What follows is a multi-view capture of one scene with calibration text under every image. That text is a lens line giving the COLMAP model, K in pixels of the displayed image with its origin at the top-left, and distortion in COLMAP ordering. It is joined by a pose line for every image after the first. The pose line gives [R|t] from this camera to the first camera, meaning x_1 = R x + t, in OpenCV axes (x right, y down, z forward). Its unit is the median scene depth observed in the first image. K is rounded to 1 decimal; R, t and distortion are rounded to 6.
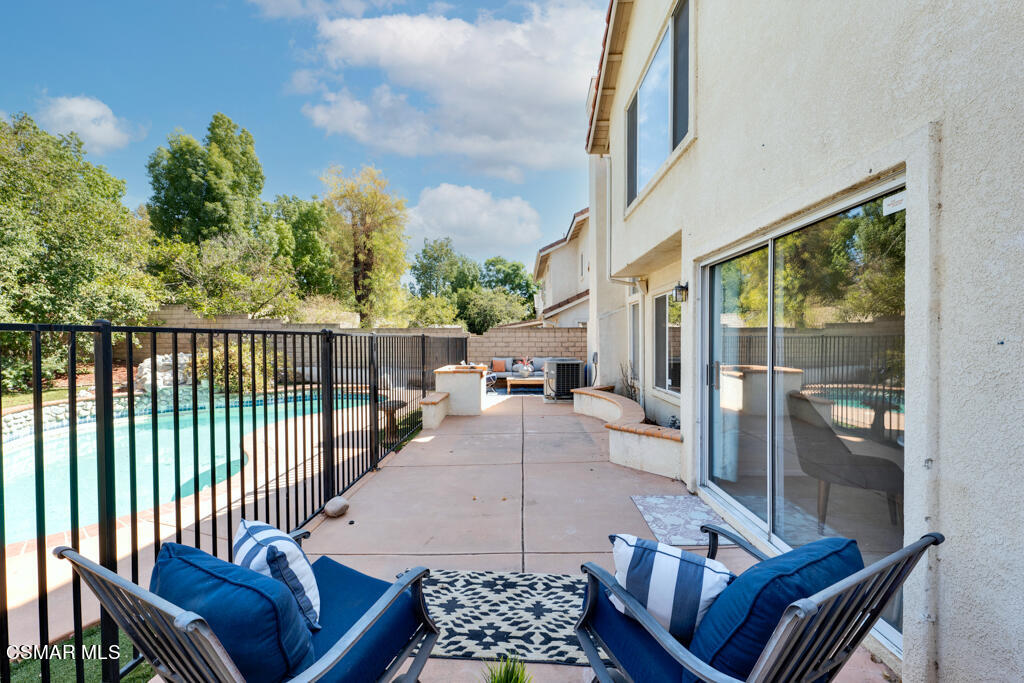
lens RADIAL K [[415.5, 0, 505.5], [0, 415.5, 342.3], [0, 0, 1]] dist [0.009295, -0.000027]
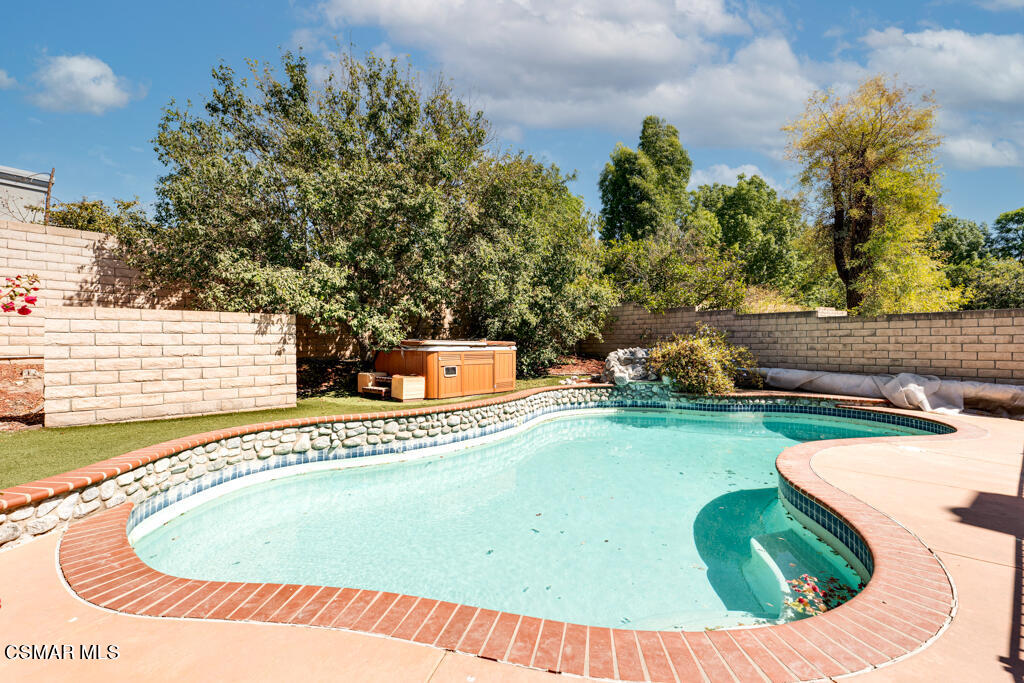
lens RADIAL K [[426.1, 0, 515.0], [0, 426.1, 345.3], [0, 0, 1]] dist [0.003519, -0.000589]
pose [[0.657706, 0.005732, -0.753253, -0.169086], [-0.007988, 0.999968, 0.000634, 0.017593], [0.753232, 0.005600, 0.657731, 0.100894]]
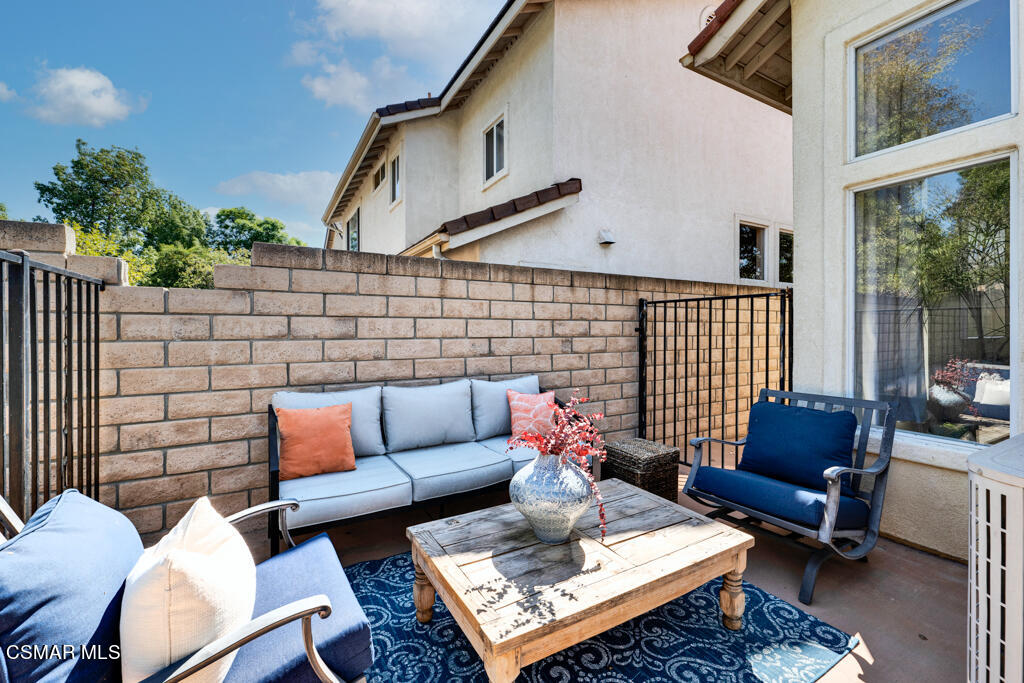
lens RADIAL K [[426.1, 0, 525.2], [0, 426.1, 333.0], [0, 0, 1]] dist [0.003519, -0.000589]
pose [[0.837153, 0.000740, 0.546968, -0.037642], [0.001204, 0.999994, -0.003196, 0.008510], [-0.546968, 0.003334, 0.837147, 0.689343]]
